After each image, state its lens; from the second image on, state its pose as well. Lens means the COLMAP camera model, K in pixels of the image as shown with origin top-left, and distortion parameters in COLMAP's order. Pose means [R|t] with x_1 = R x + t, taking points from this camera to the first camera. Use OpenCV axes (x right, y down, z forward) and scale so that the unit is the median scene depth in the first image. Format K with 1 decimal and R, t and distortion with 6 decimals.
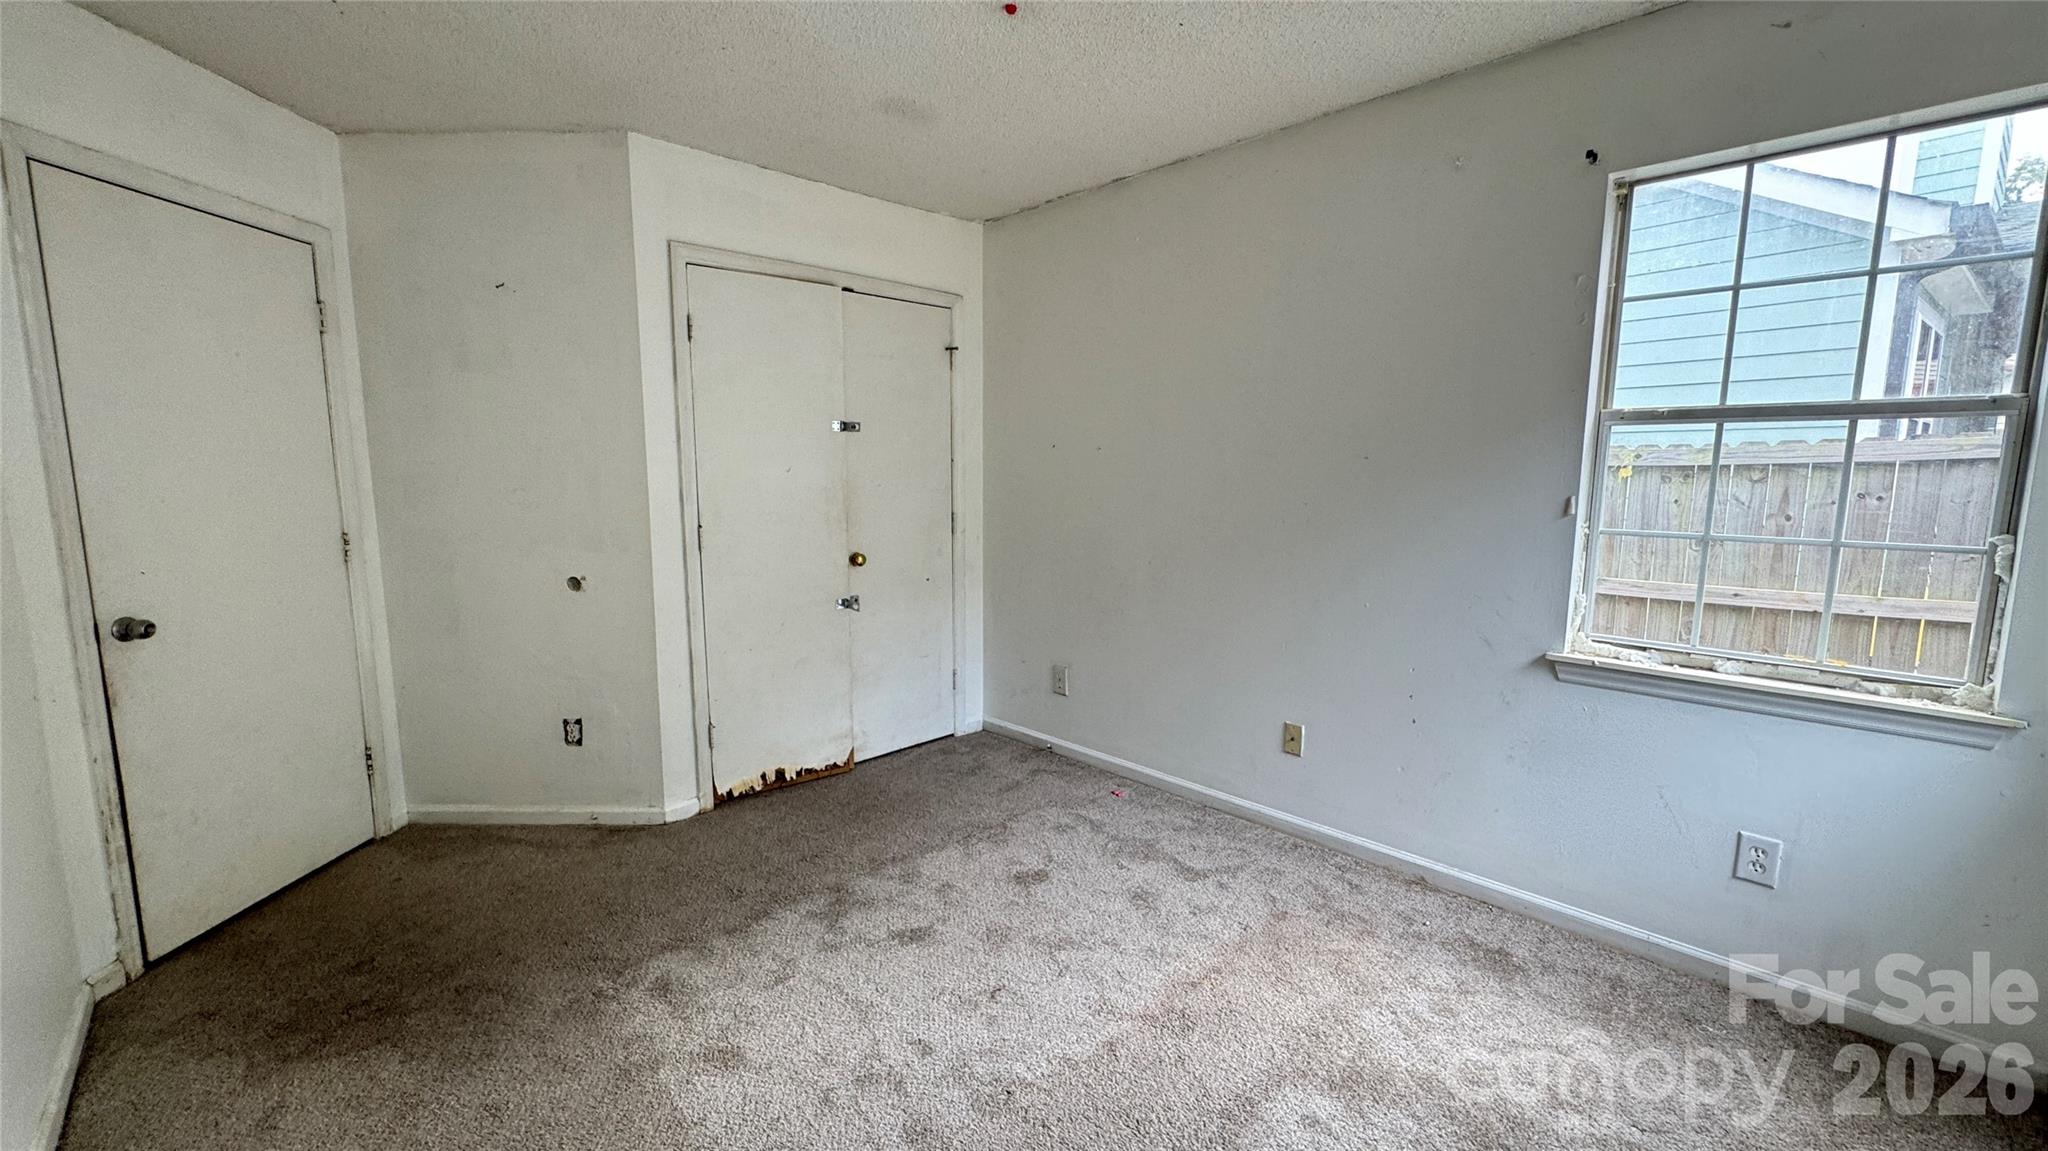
lens RADIAL K [[815.6, 0, 1022.7], [0, 815.6, 572.4], [0, 0, 1]] dist [-0.002938, -0.000217]
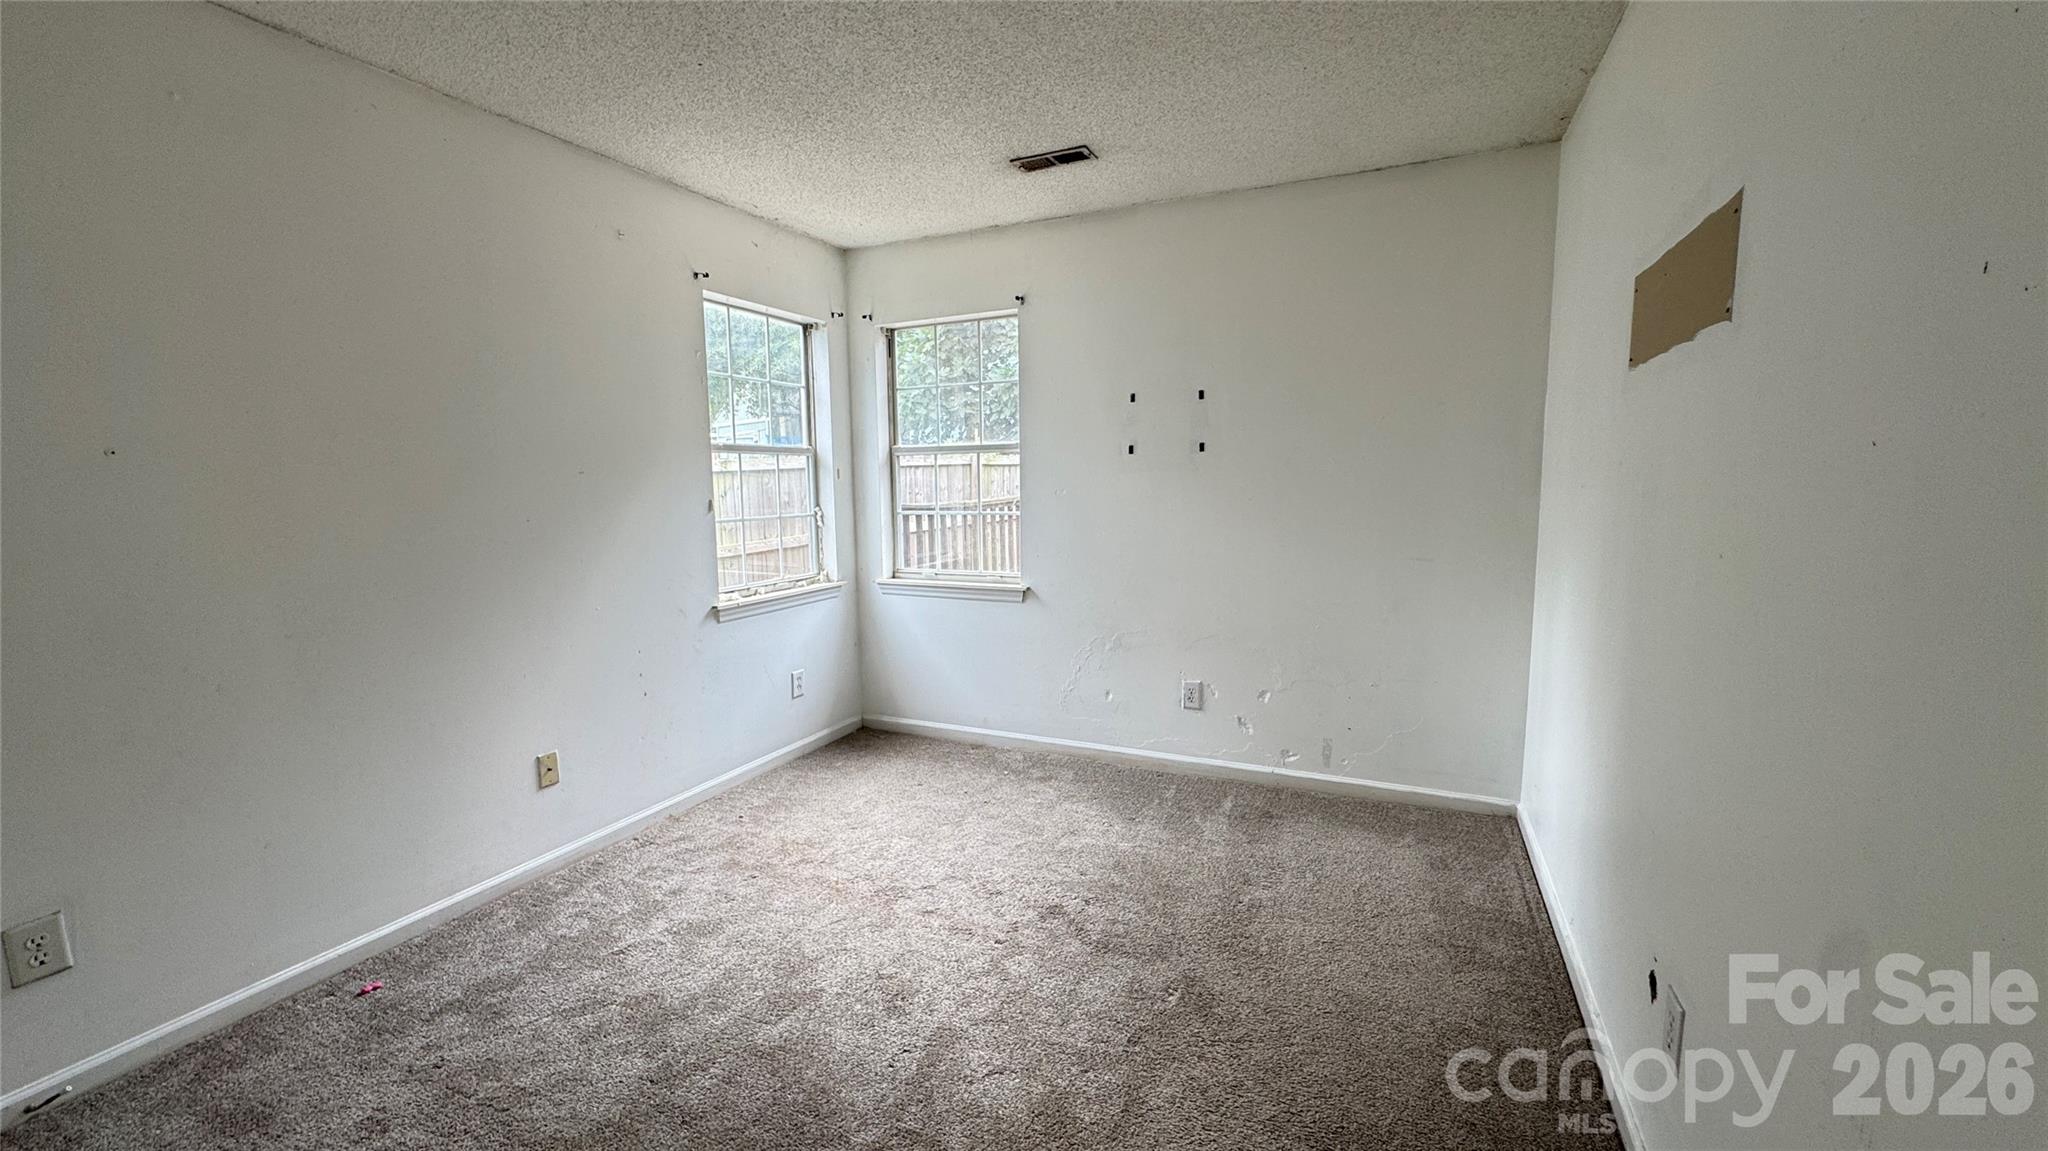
lens RADIAL K [[815.6, 0, 1022.7], [0, 815.6, 572.4], [0, 0, 1]] dist [-0.002938, -0.000217]
pose [[-0.355651, -0.103928, 0.928822, -0.941828], [0.134628, 0.977737, 0.160951, -0.126548], [-0.924872, 0.182288, -0.333742, 1.009234]]
